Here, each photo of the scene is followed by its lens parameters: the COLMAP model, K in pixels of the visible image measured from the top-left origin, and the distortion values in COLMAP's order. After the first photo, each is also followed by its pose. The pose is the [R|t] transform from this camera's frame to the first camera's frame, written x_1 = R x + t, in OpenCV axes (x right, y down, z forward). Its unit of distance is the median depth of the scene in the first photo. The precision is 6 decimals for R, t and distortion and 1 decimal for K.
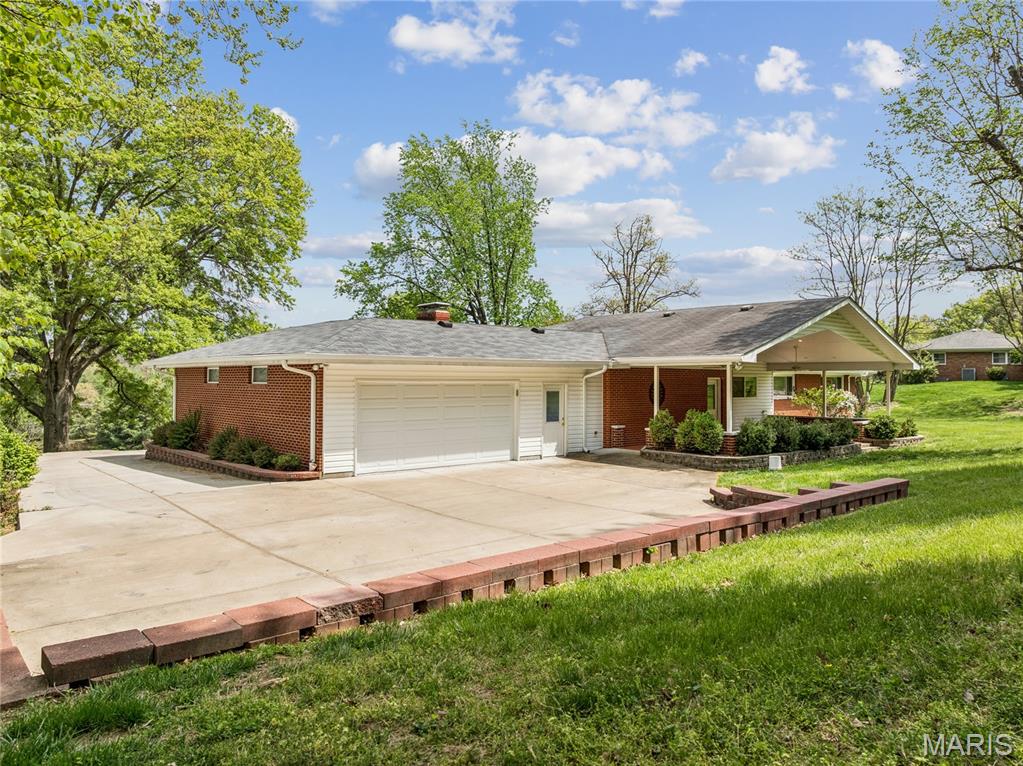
lens RADIAL K [[736.9, 0, 511.5], [0, 736.9, 383.0], [0, 0, 1]] dist [-0.044169, 0.004959]
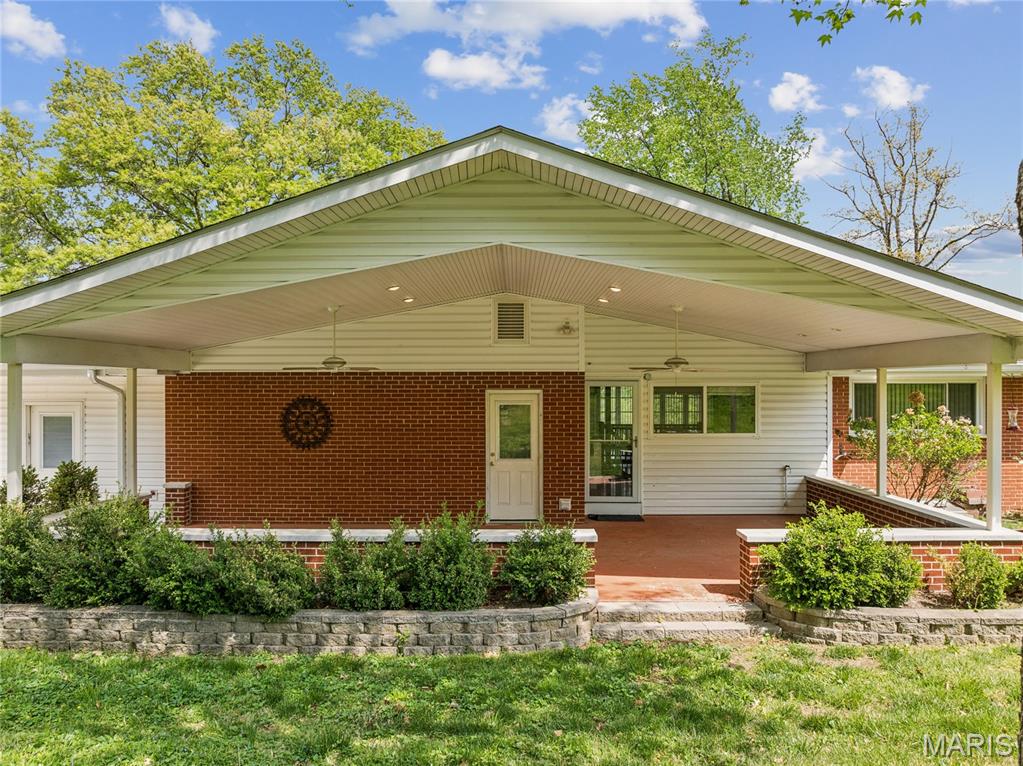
lens RADIAL K [[707.6, 0, 511.5], [0, 707.6, 383.0], [0, 0, 1]] dist [-0.044435, 0.003610]
pose [[0.758913, -0.006434, -0.651160, 0.733442], [0.001731, 0.999968, -0.007863, -0.011141], [0.651190, 0.004840, 0.758900, 0.853798]]
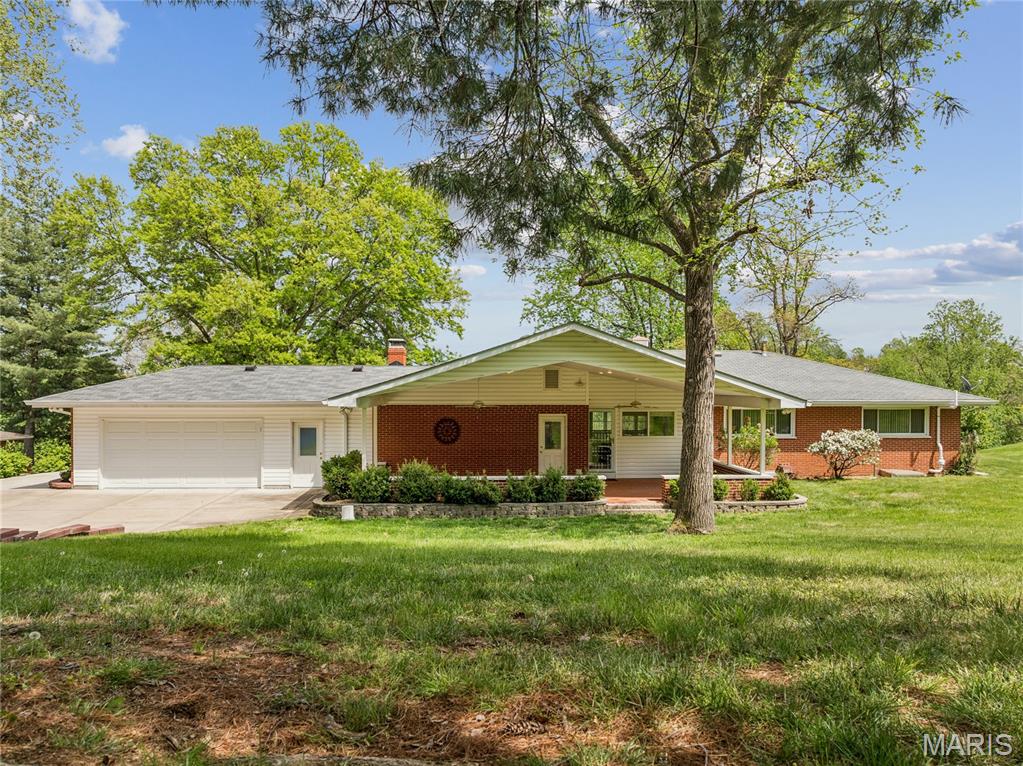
lens RADIAL K [[736.9, 0, 511.5], [0, 736.9, 383.0], [0, 0, 1]] dist [-0.044169, 0.004959]
pose [[0.809705, -0.002825, -0.586830, 0.996816], [-0.002142, 0.999968, -0.007769, -0.050210], [0.586833, 0.007547, 0.809673, 0.301063]]
